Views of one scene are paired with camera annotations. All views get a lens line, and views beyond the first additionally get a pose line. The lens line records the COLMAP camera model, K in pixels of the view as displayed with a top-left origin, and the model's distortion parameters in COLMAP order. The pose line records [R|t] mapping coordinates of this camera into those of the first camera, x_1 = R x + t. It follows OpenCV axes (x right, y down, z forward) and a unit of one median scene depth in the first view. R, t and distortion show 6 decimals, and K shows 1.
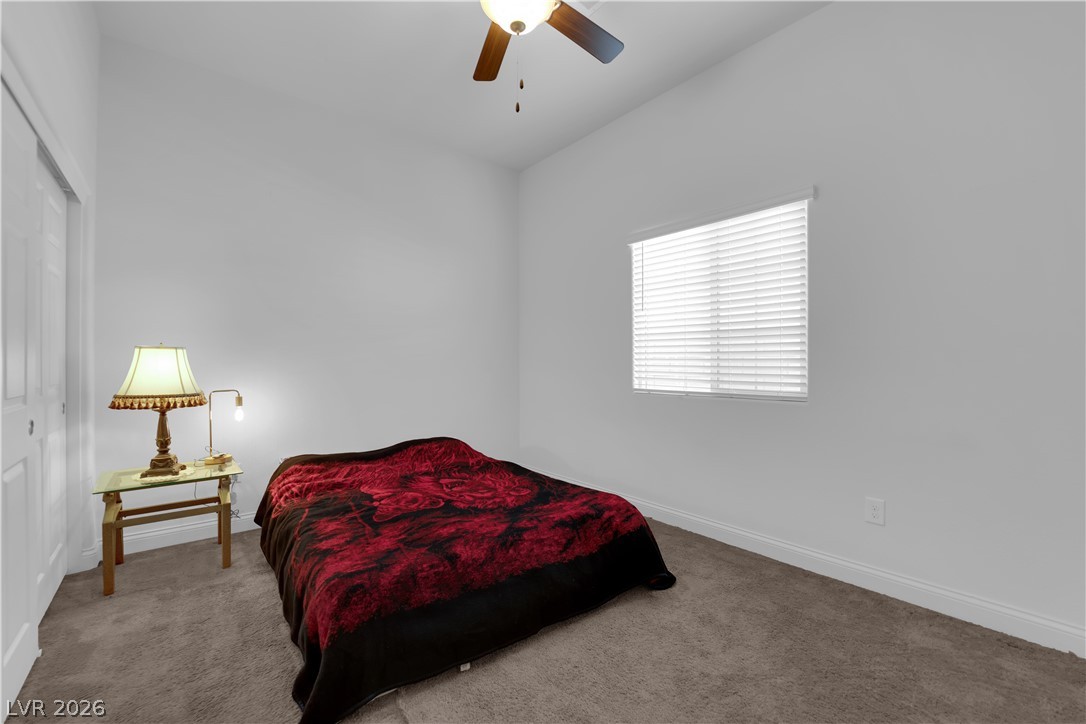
lens RADIAL K [[436.1, 0, 539.9], [0, 436.1, 361.3], [0, 0, 1]] dist [-0.011074, -0.003316]
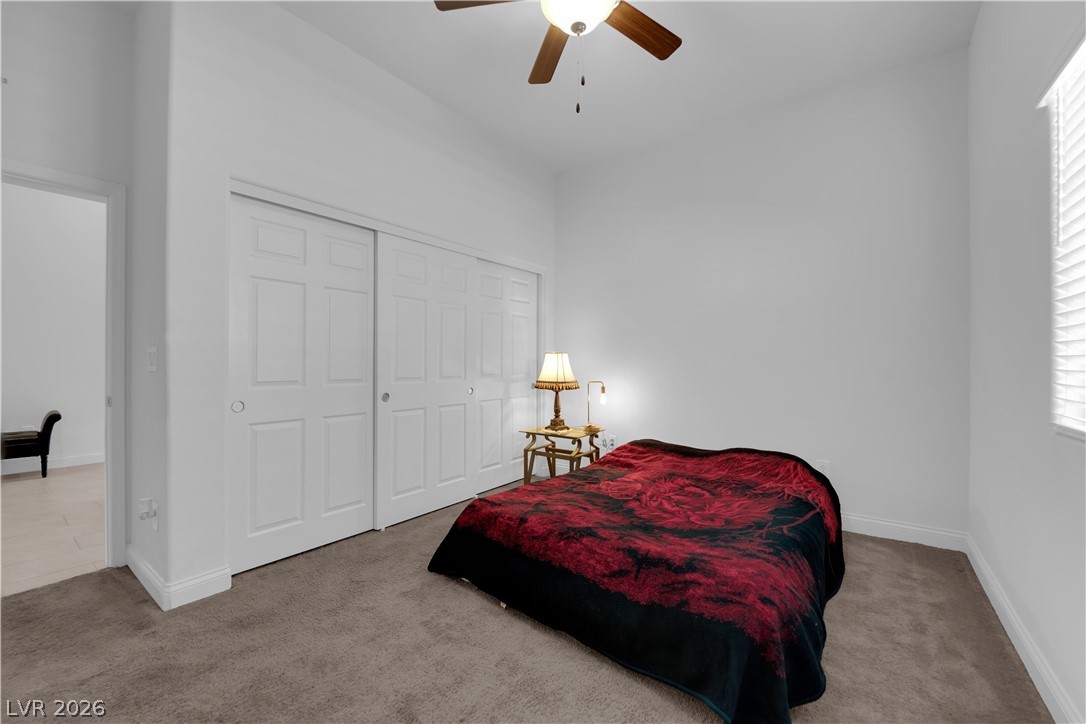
lens RADIAL K [[436.1, 0, 539.7], [0, 436.1, 362.2], [0, 0, 1]] dist [-0.011074, -0.003316]
pose [[0.235223, 0.002180, -0.971939, 0.736094], [-0.002142, 0.999996, 0.001724, 0.001616], [0.971939, 0.001677, 0.235227, 0.553750]]
